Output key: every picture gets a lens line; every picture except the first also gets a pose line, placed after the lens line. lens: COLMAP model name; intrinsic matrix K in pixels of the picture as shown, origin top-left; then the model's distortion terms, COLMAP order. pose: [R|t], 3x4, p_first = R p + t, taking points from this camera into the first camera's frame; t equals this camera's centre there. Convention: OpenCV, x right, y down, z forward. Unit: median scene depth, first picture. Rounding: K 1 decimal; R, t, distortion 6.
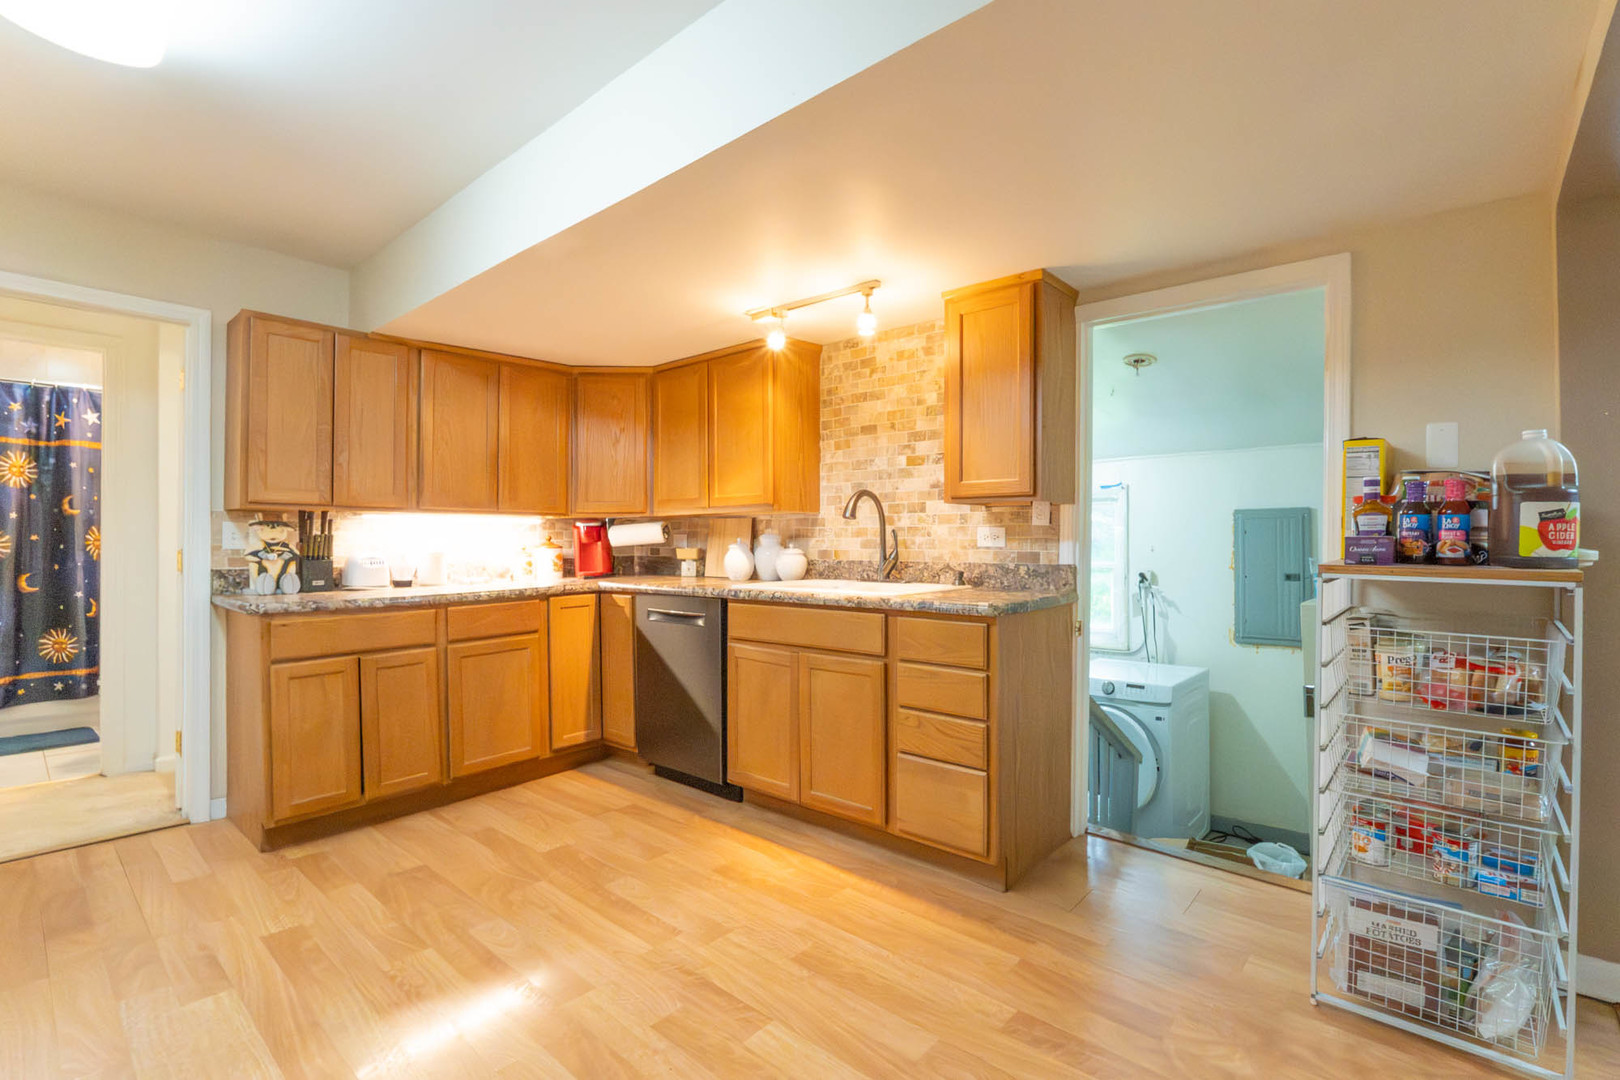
lens RADIAL K [[733.9, 0, 813.9], [0, 733.9, 533.4], [0, 0, 1]] dist [-0.004200, -0.000179]
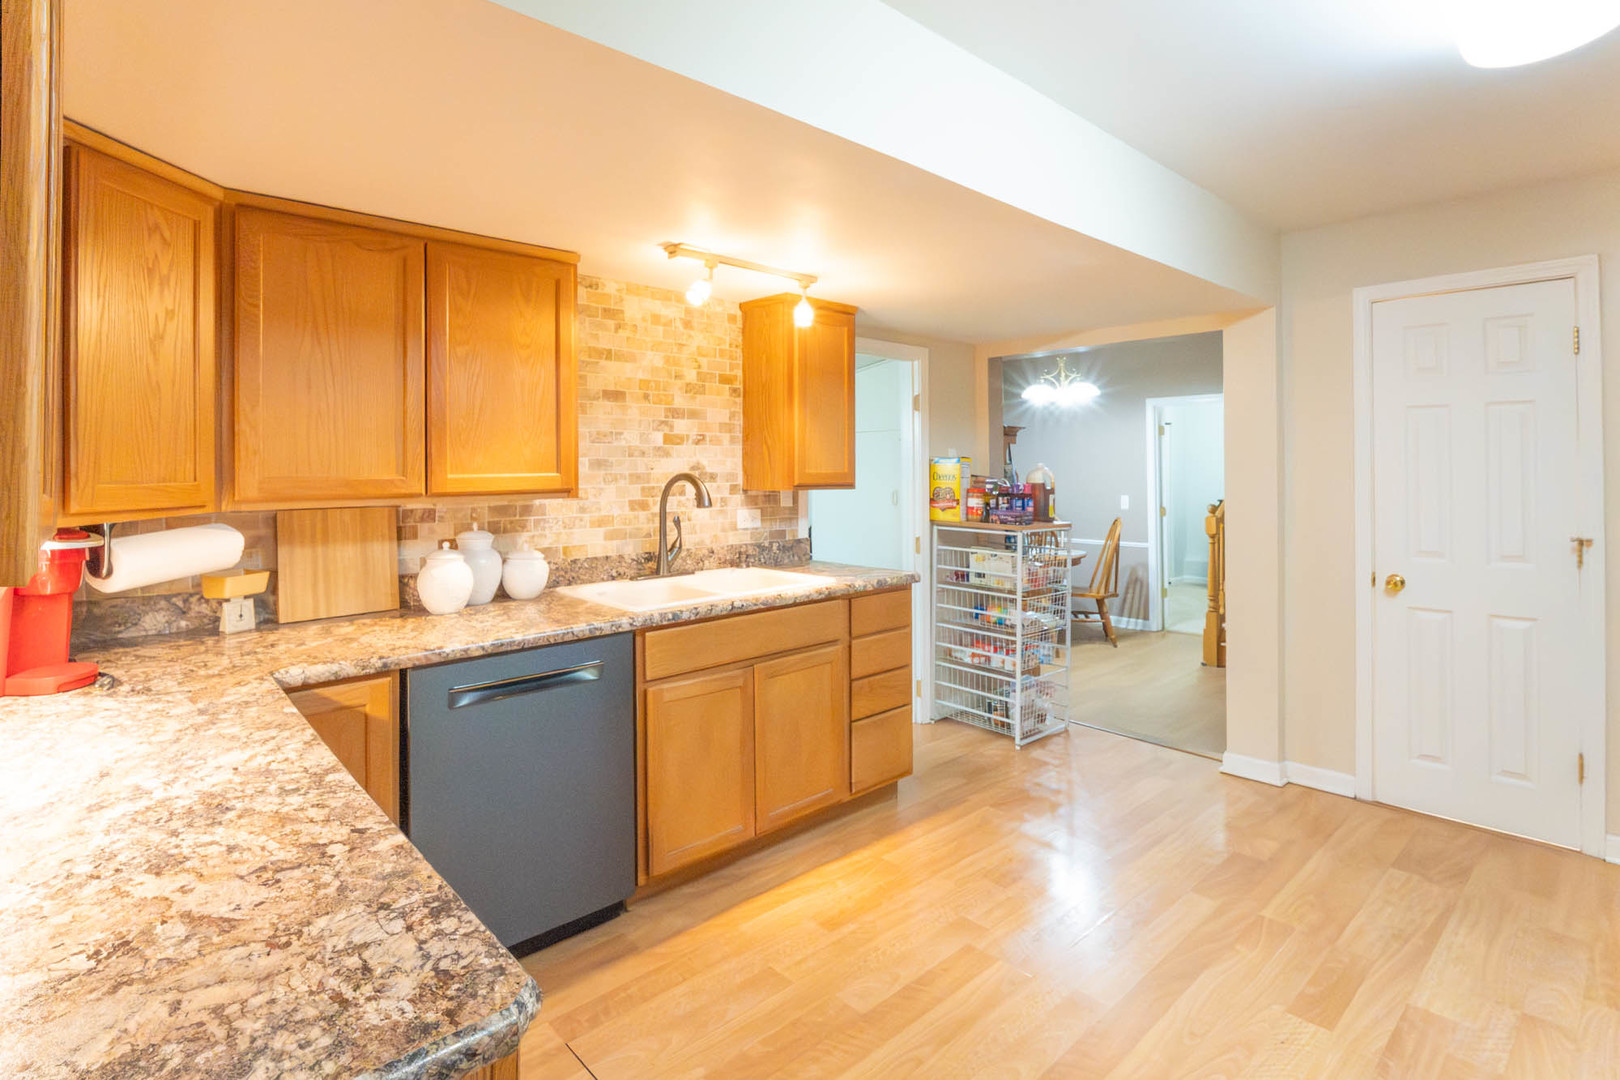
lens RADIAL K [[805.3, 0, 805.8], [0, 805.3, 461.3], [0, 0, 1]] dist [-0.019963, -0.000005]
pose [[0.108942, 0.008990, 0.994008, -0.839700], [0.002818, 0.999952, -0.009352, -0.061819], [-0.994044, 0.003820, 0.108911, 0.724973]]
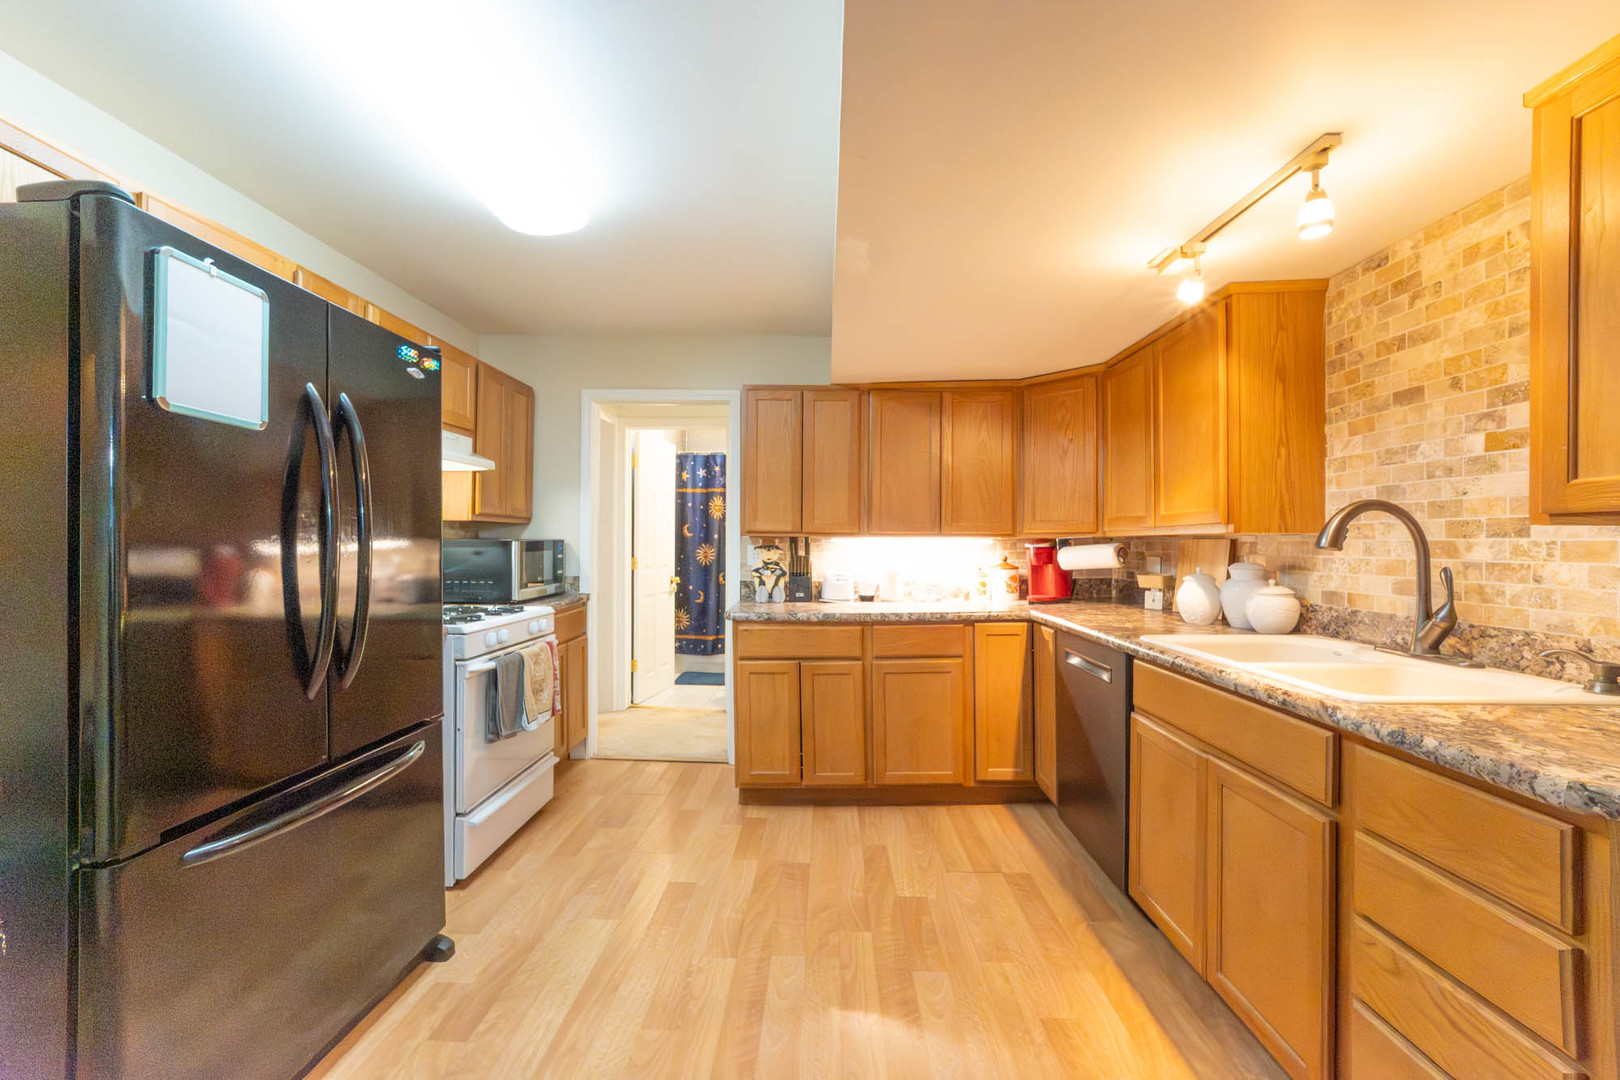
lens RADIAL K [[644.2, 0, 809.9], [0, 644.2, 538.6], [0, 0, 1]] dist [-0.010742, 0.002618]
pose [[0.649070, -0.000353, -0.760729, 0.162681], [0.002334, 0.999996, 0.001527, -0.028983], [0.760725, -0.002767, 0.649068, 0.307886]]
